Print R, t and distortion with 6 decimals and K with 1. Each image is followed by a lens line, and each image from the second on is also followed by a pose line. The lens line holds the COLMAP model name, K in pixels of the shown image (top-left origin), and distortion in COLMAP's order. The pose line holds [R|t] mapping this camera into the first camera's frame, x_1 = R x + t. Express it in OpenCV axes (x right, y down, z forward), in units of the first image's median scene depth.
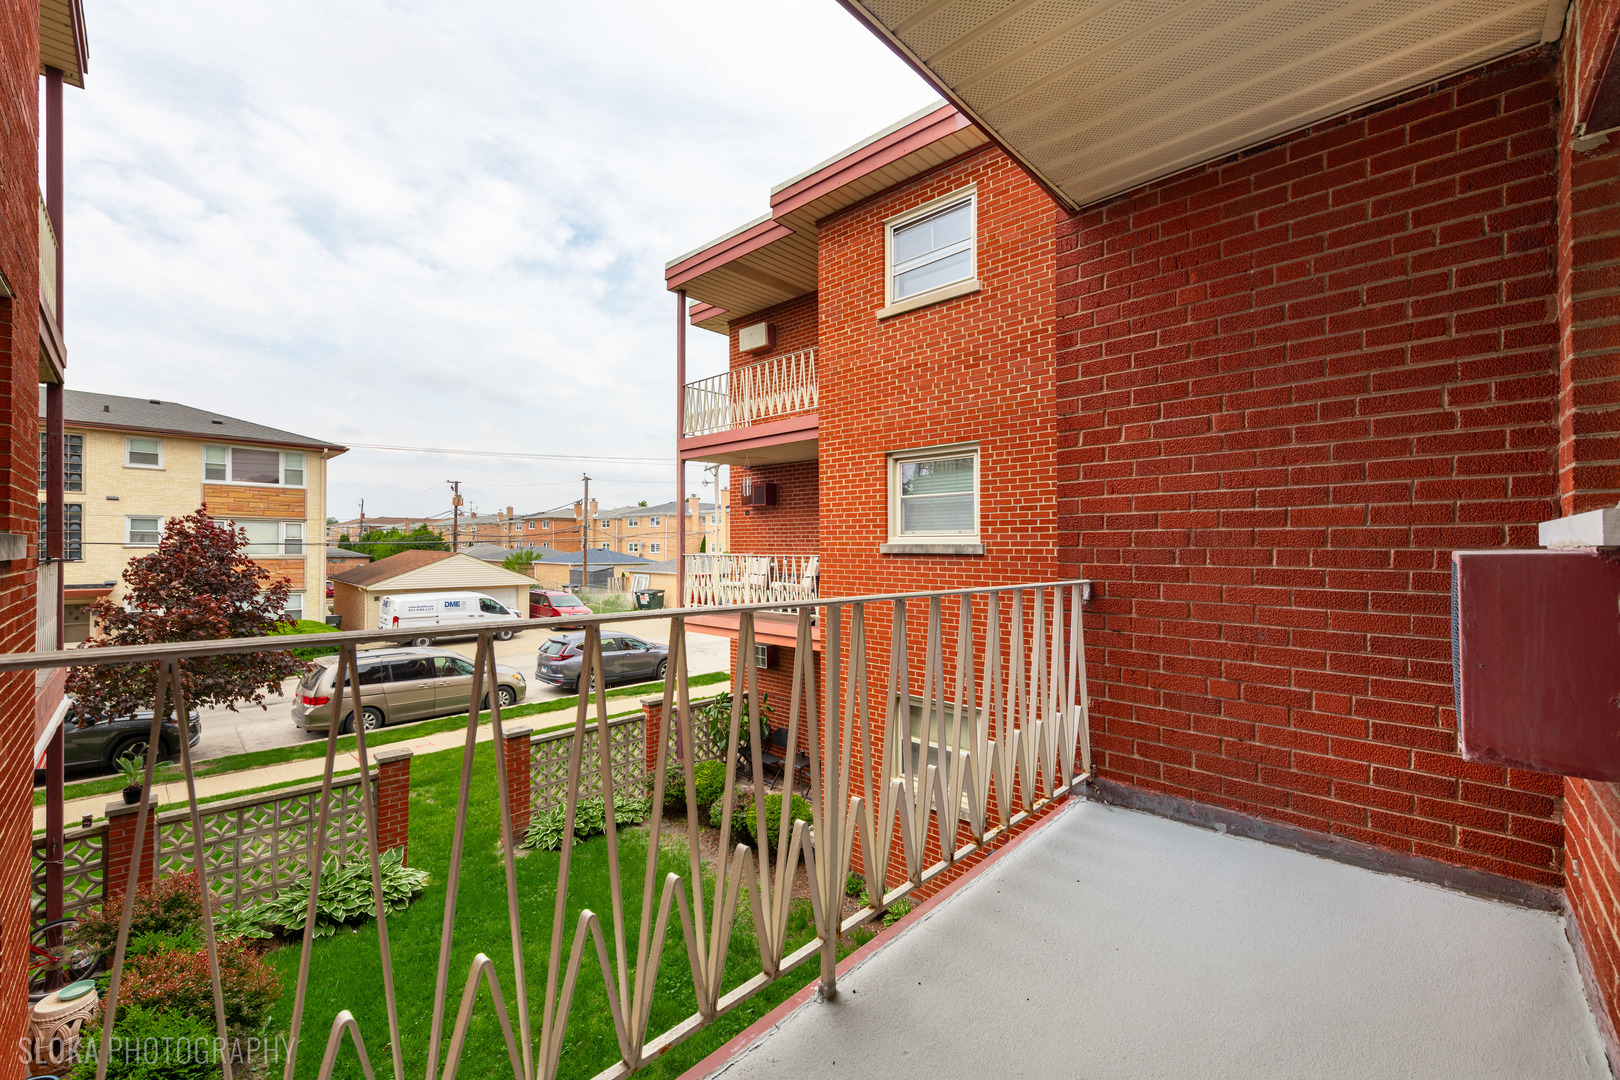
lens RADIAL K [[653.7, 0, 819.3], [0, 653.7, 533.2], [0, 0, 1]] dist [-0.010858, 0.000229]
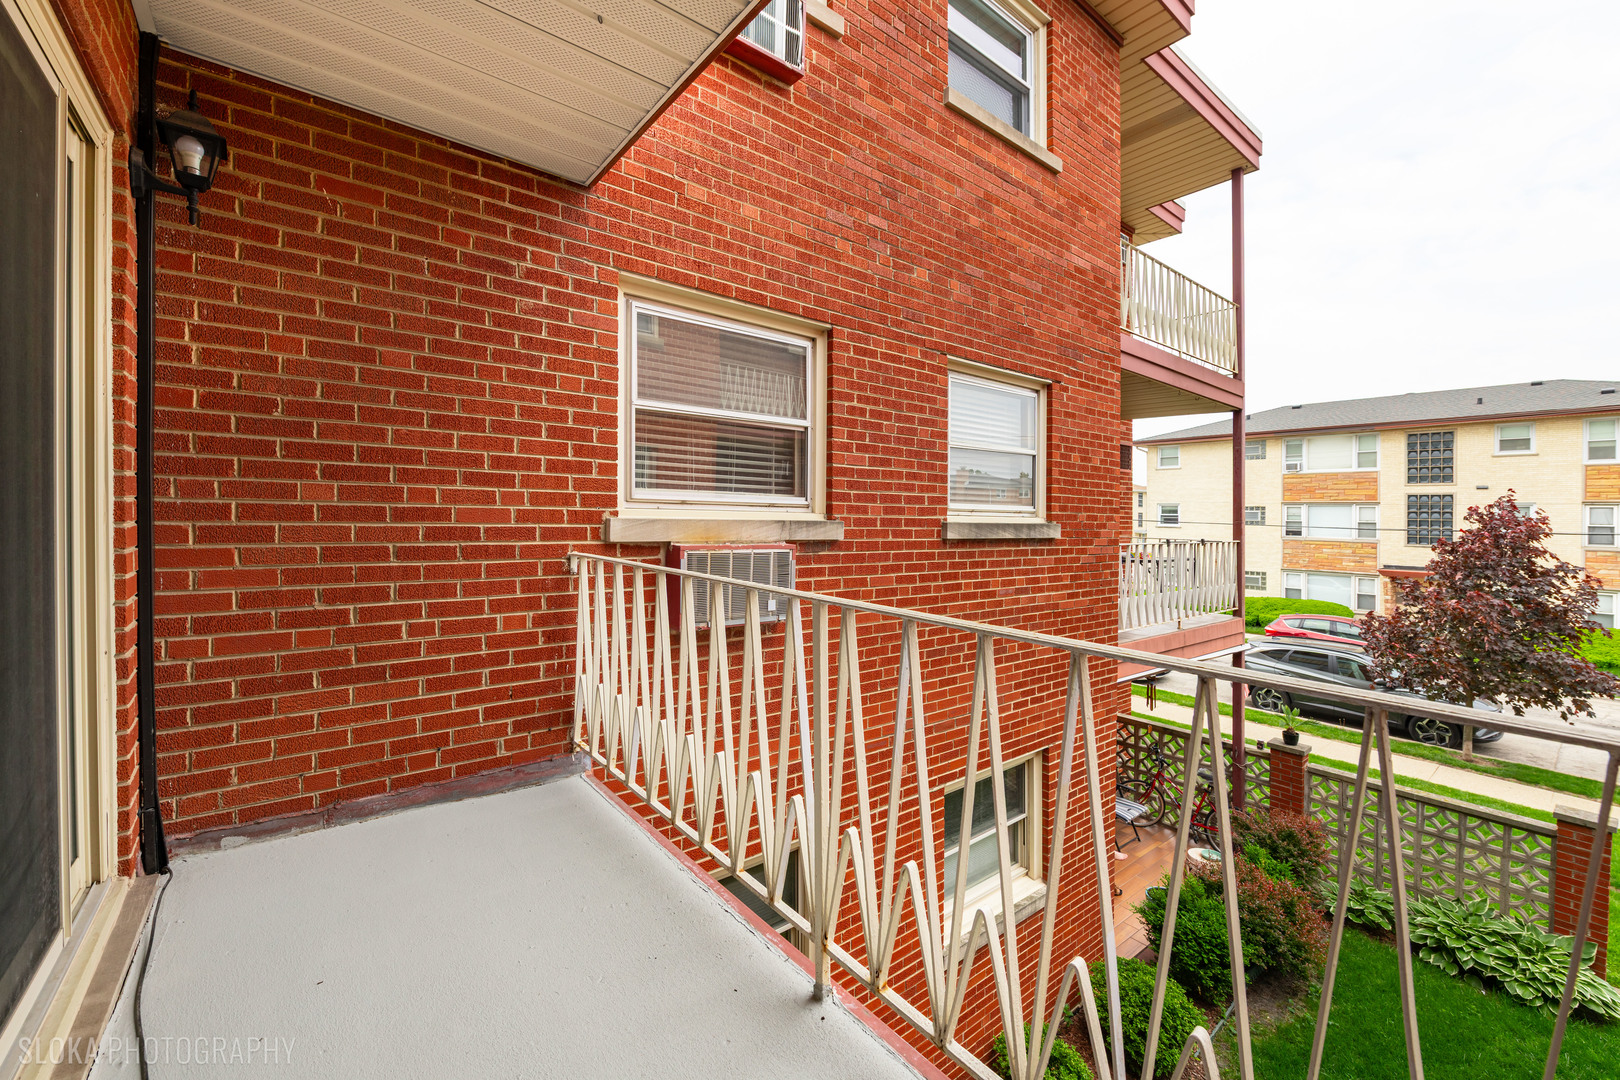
lens RADIAL K [[653.7, 0, 819.3], [0, 653.7, 533.2], [0, 0, 1]] dist [-0.010858, 0.000229]
pose [[-0.135885, 0.015703, -0.990600, 0.216134], [0.001686, 0.999877, 0.015619, 0.004185], [0.990723, 0.000453, -0.135895, 0.255746]]
